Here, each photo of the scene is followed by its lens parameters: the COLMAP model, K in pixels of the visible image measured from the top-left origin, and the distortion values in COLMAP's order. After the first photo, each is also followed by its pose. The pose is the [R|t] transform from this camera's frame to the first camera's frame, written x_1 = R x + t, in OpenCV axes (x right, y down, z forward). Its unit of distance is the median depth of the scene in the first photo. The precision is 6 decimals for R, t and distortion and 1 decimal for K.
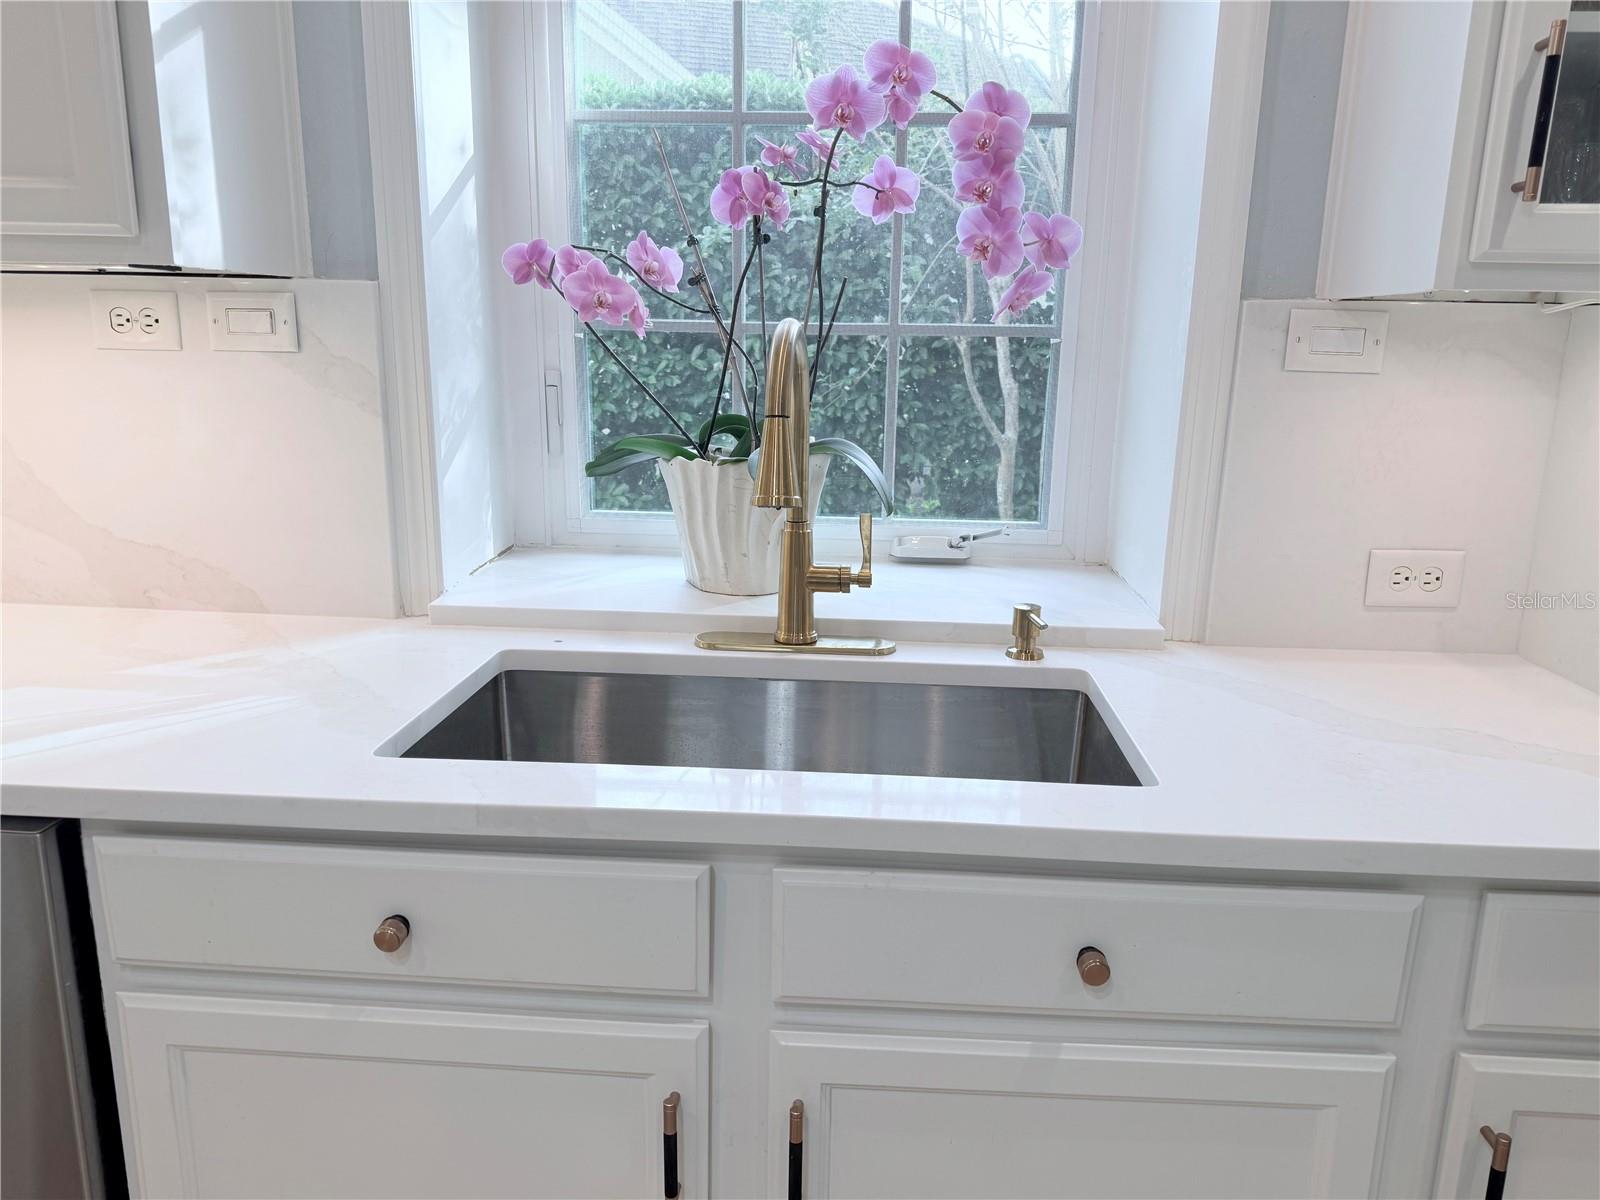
lens RADIAL K [[1124.6, 0, 796.2], [0, 1124.6, 605.3], [0, 0, 1]] dist [0.064469, -0.086070]
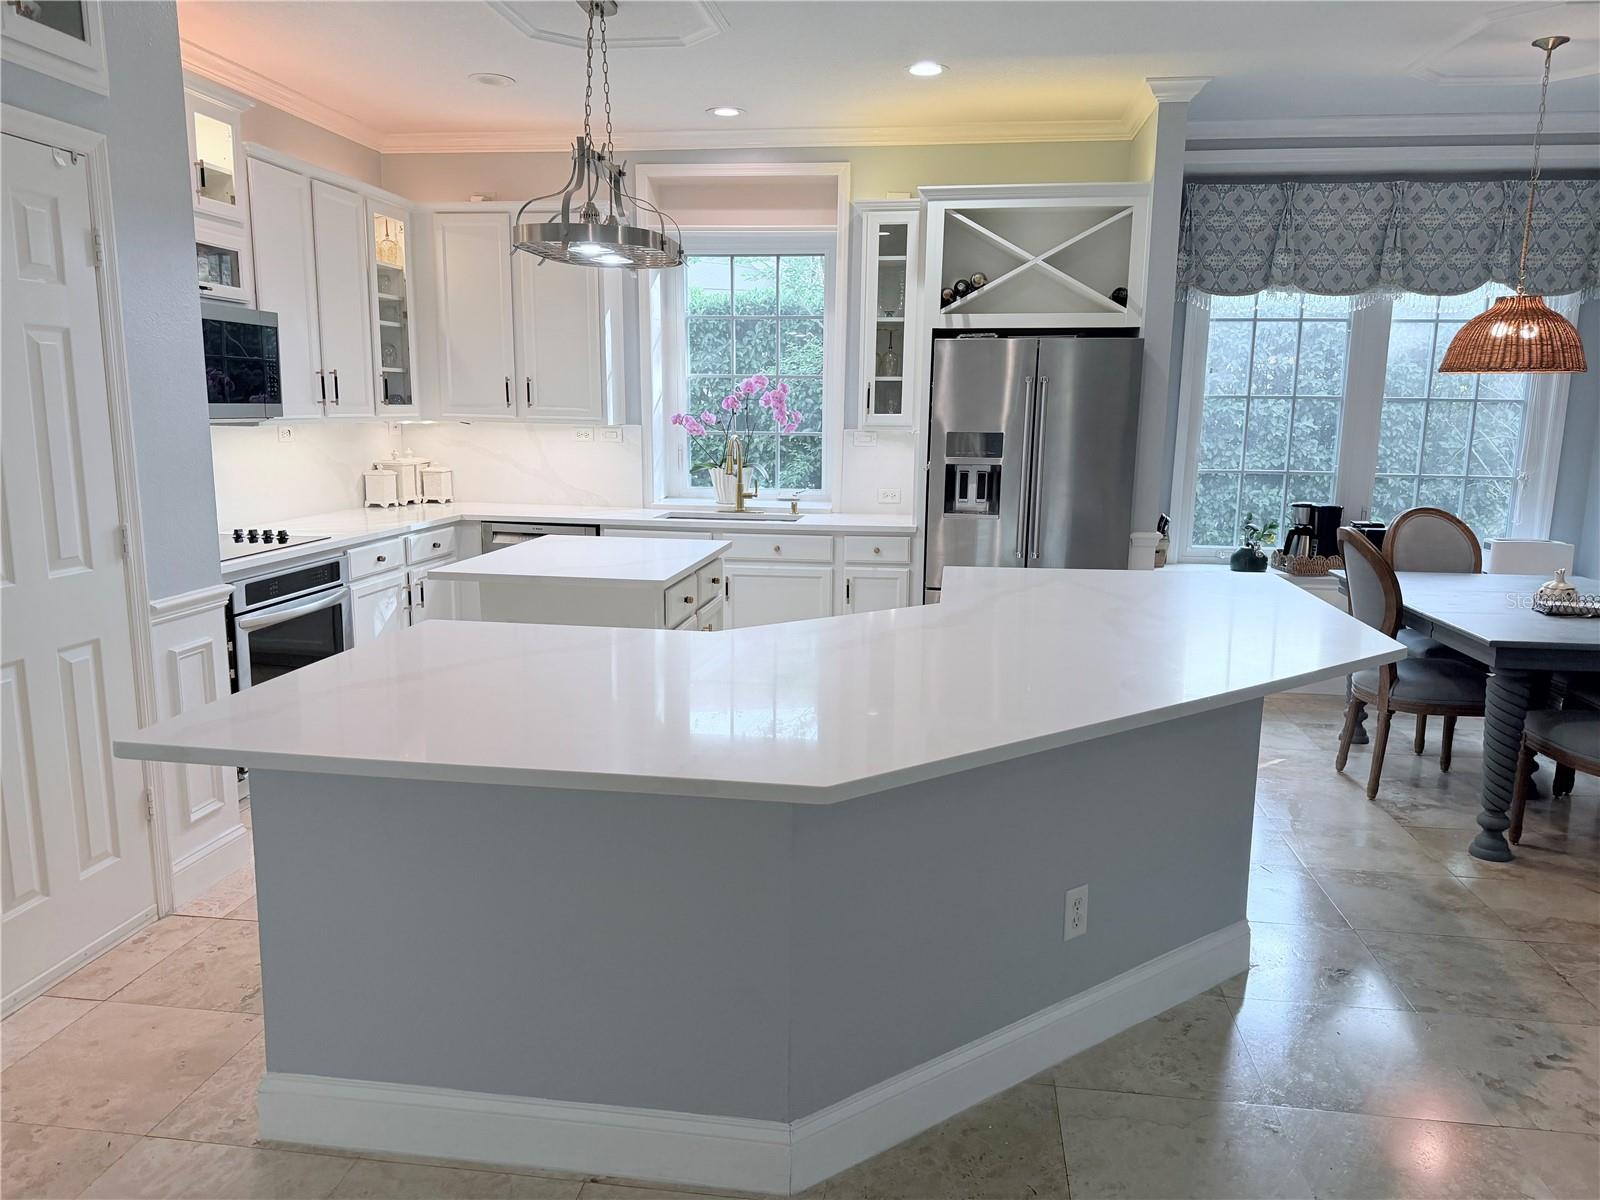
lens RADIAL K [[1127.2, 0, 808.9], [0, 1127.2, 606.2], [0, 0, 1]] dist [0.121807, -0.221790]
pose [[0.997640, 0.005646, -0.068428, 0.538607], [-0.009586, 0.998306, -0.057394, 0.617857], [0.067988, 0.057915, 0.996004, -3.089170]]
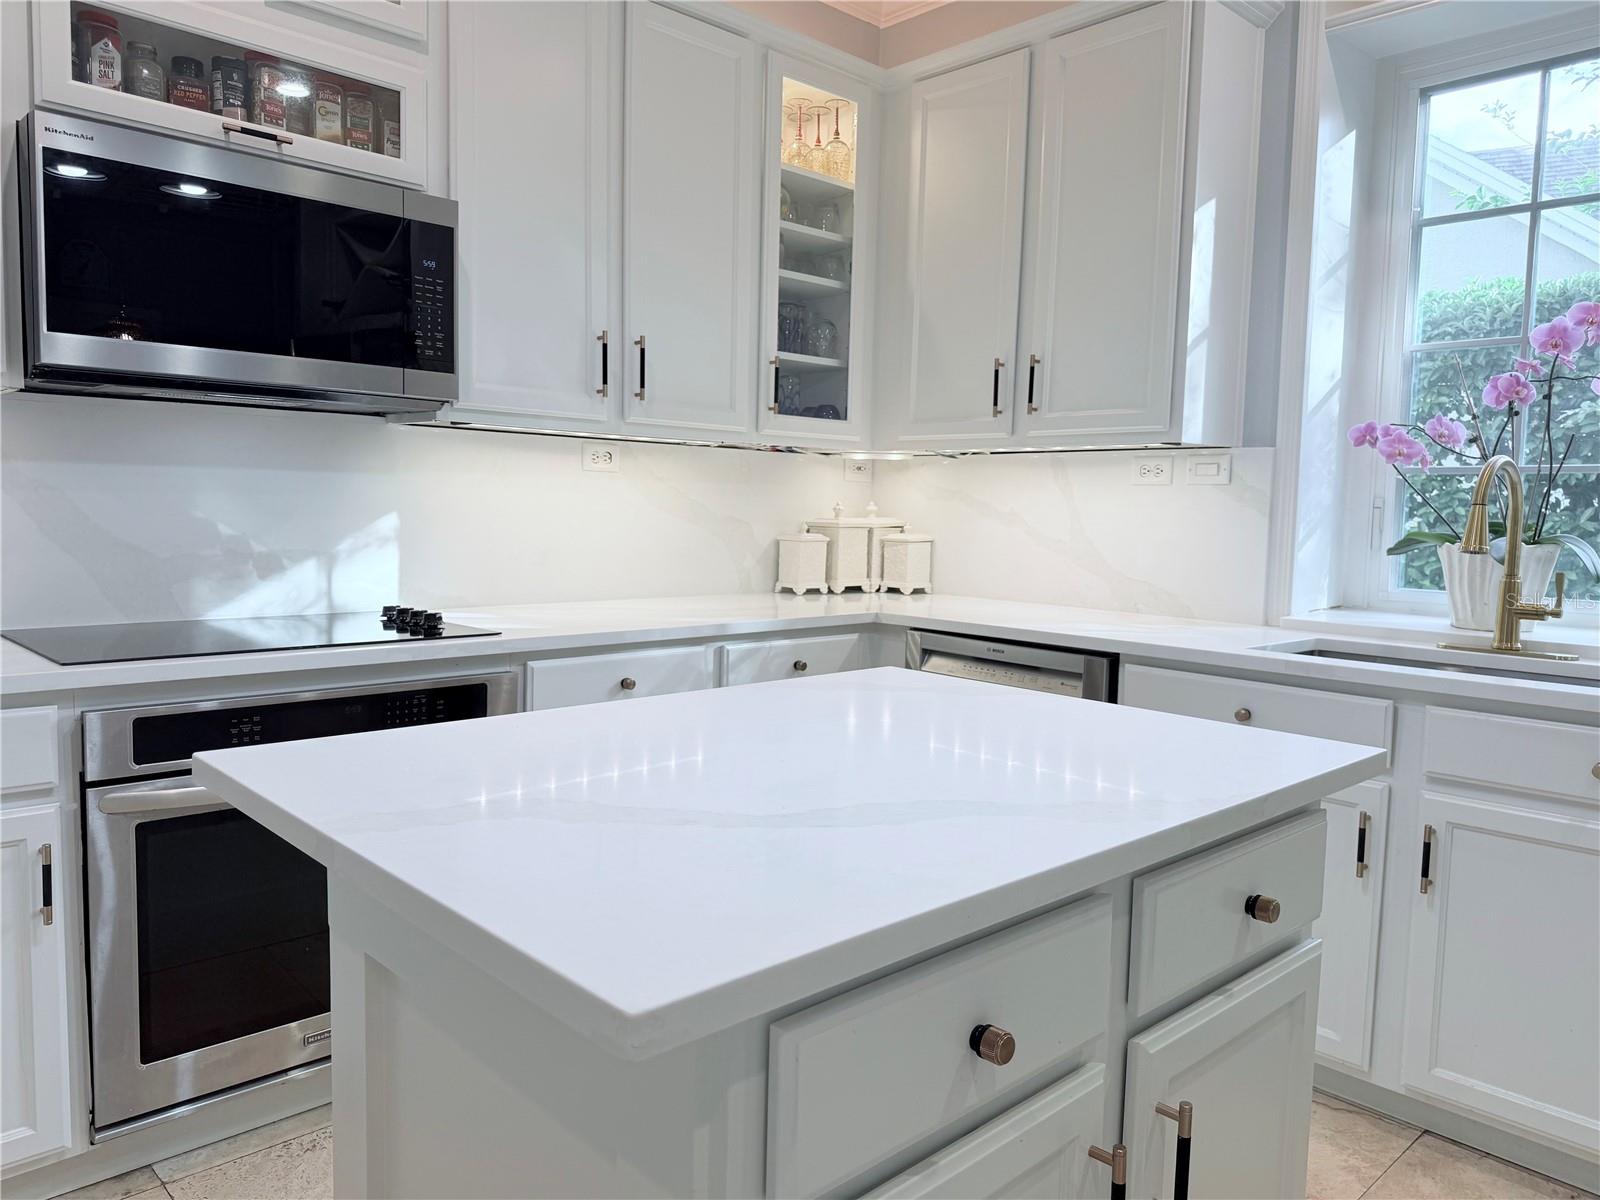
lens RADIAL K [[1115.9, 0, 795.8], [0, 1115.9, 602.4], [0, 0, 1]] dist [0.126110, -0.201490]
pose [[0.731937, 0.056971, -0.678987, 0.363458], [-0.166037, 0.981372, -0.096643, 0.297298], [0.660833, 0.183473, 0.727762, -0.902004]]
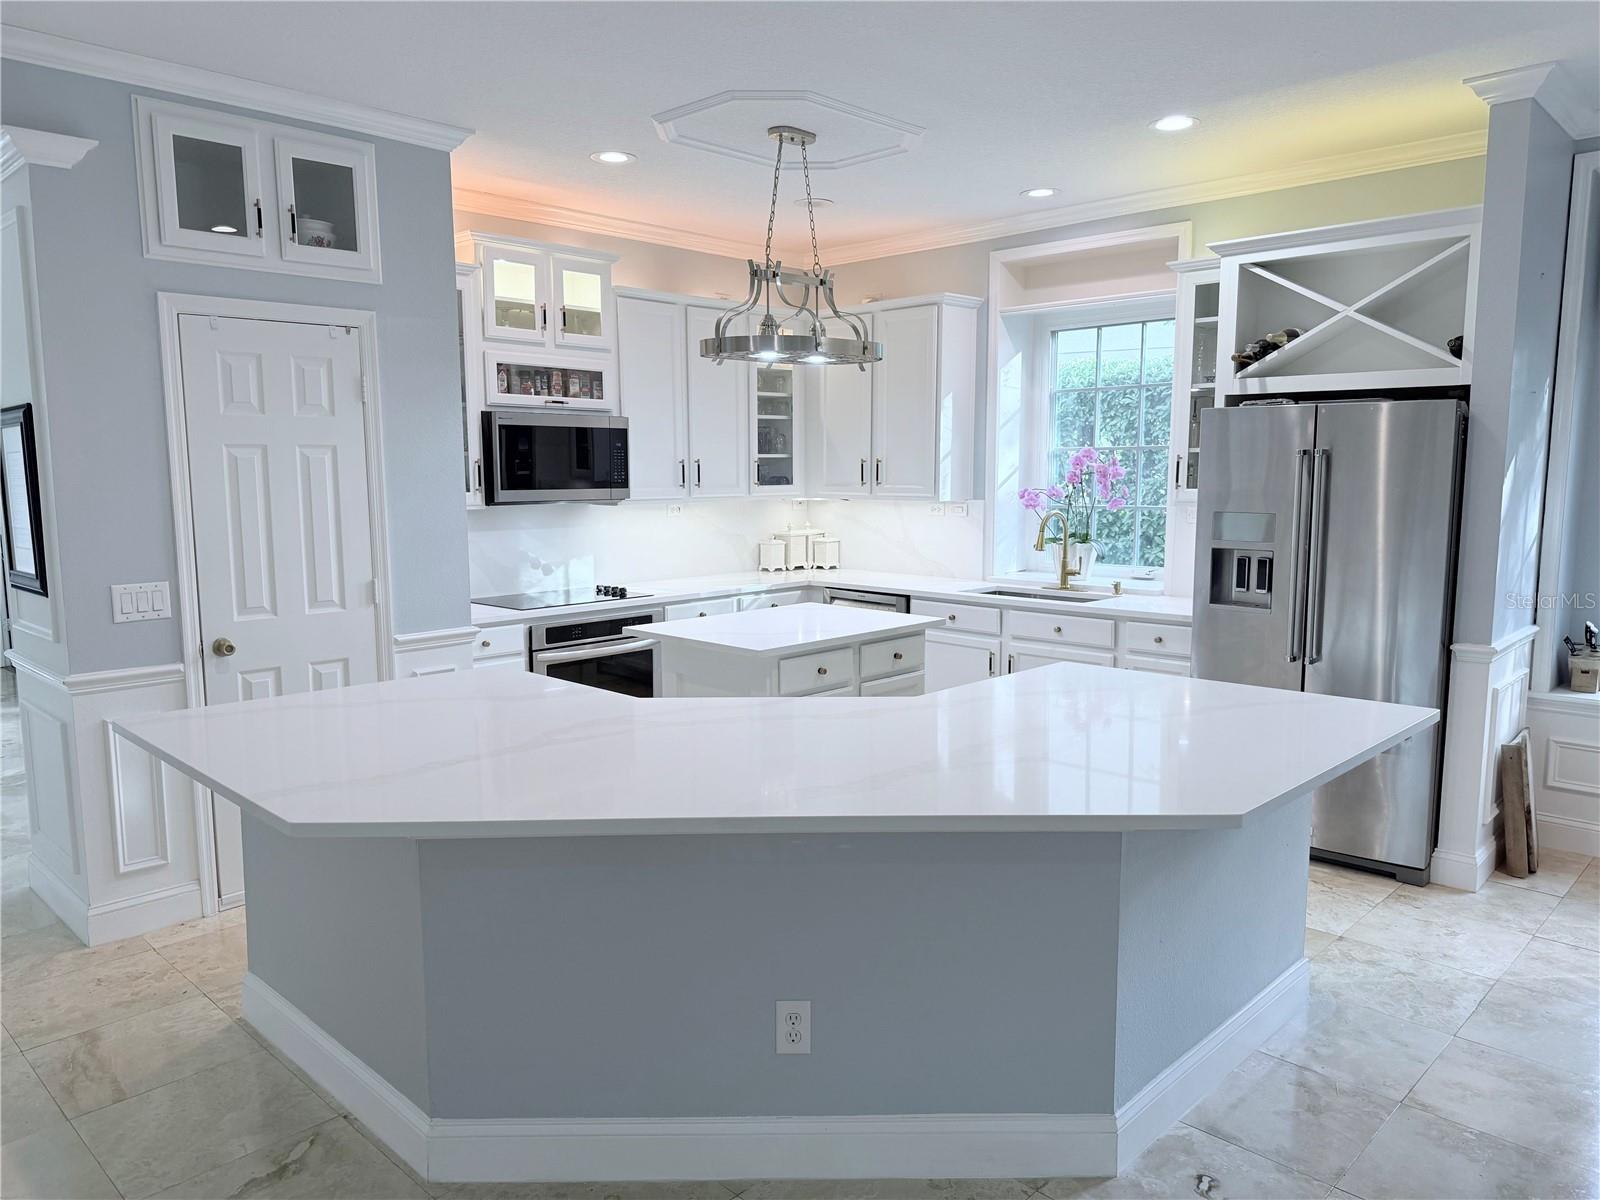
lens RADIAL K [[1126.0, 0, 796.6], [0, 1126.0, 611.5], [0, 0, 1]] dist [0.097120, -0.146187]
pose [[0.759380, 0.063468, -0.647544, 1.884736], [-0.131222, 0.989720, -0.056879, 0.468127], [0.637277, 0.128165, 0.759902, -2.650127]]
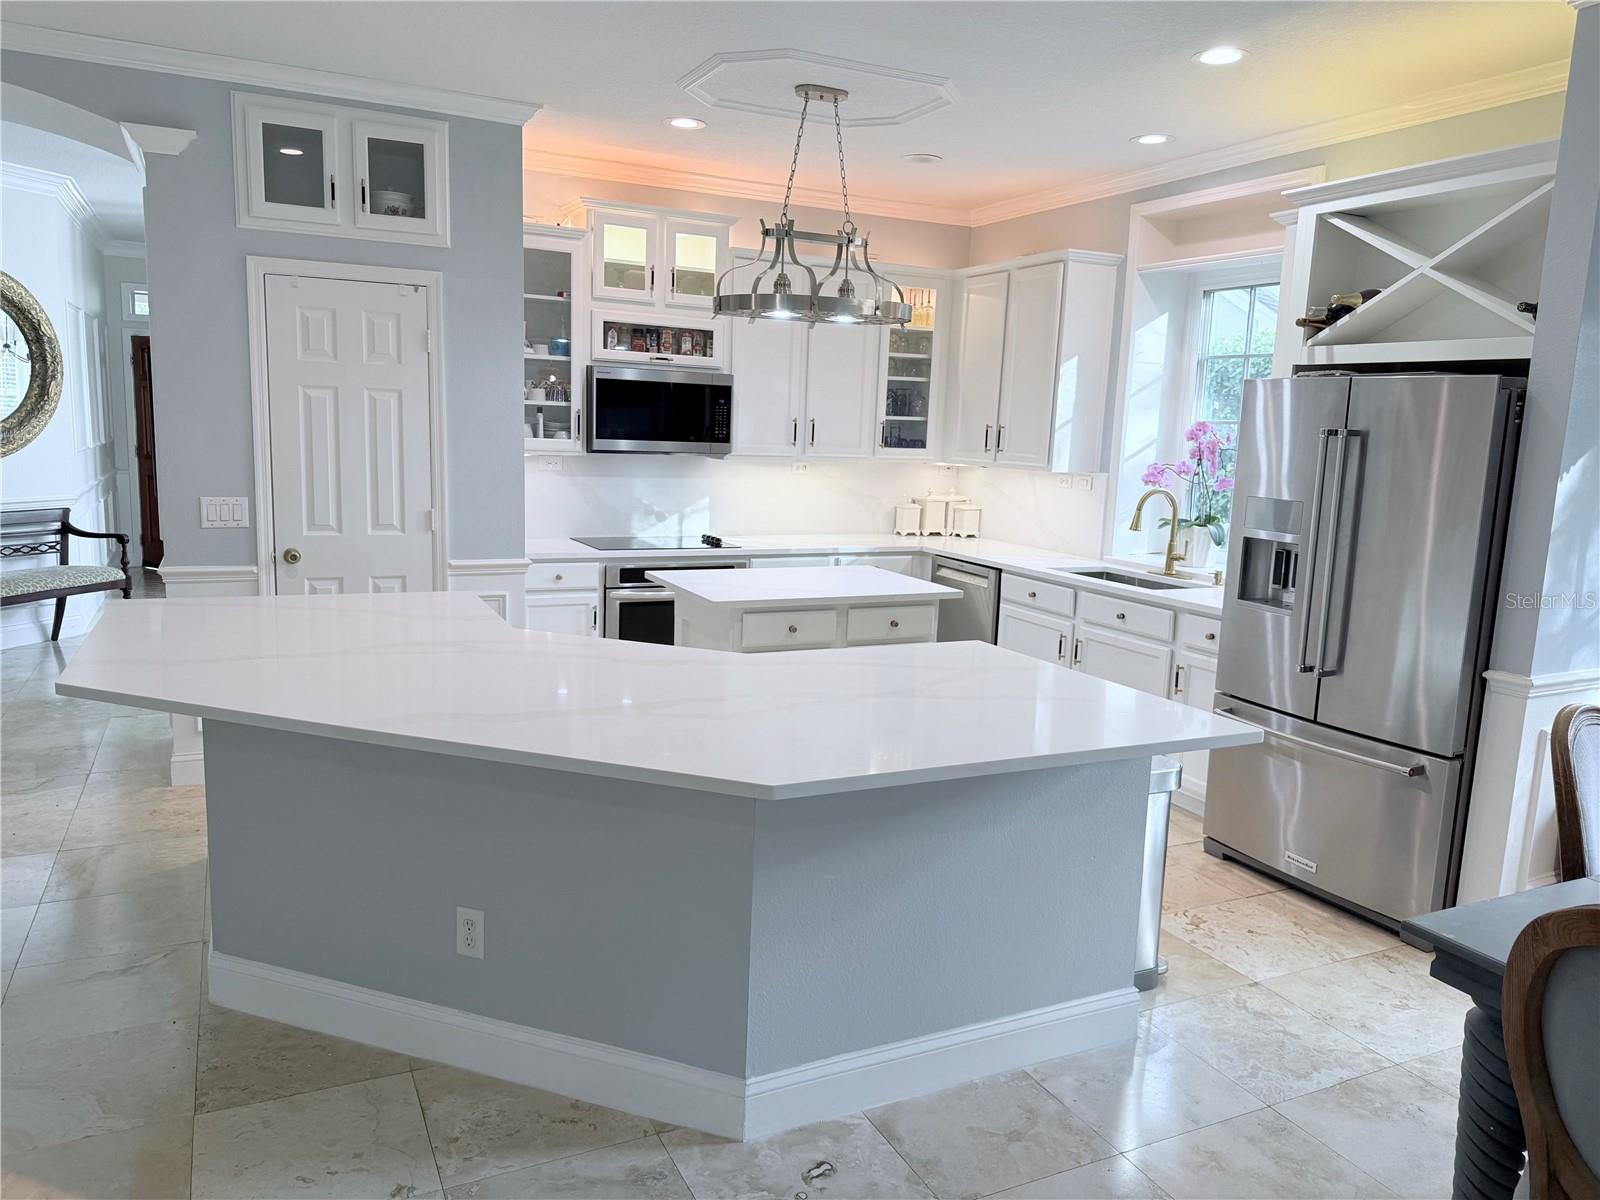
lens RADIAL K [[1125.6, 0, 793.9], [0, 1125.6, 601.8], [0, 0, 1]] dist [0.115360, -0.191487]
pose [[0.492463, 0.137149, -0.859459, 2.585067], [-0.226549, 0.973664, 0.025563, 0.301066], [0.840331, 0.182121, 0.510564, -1.889704]]
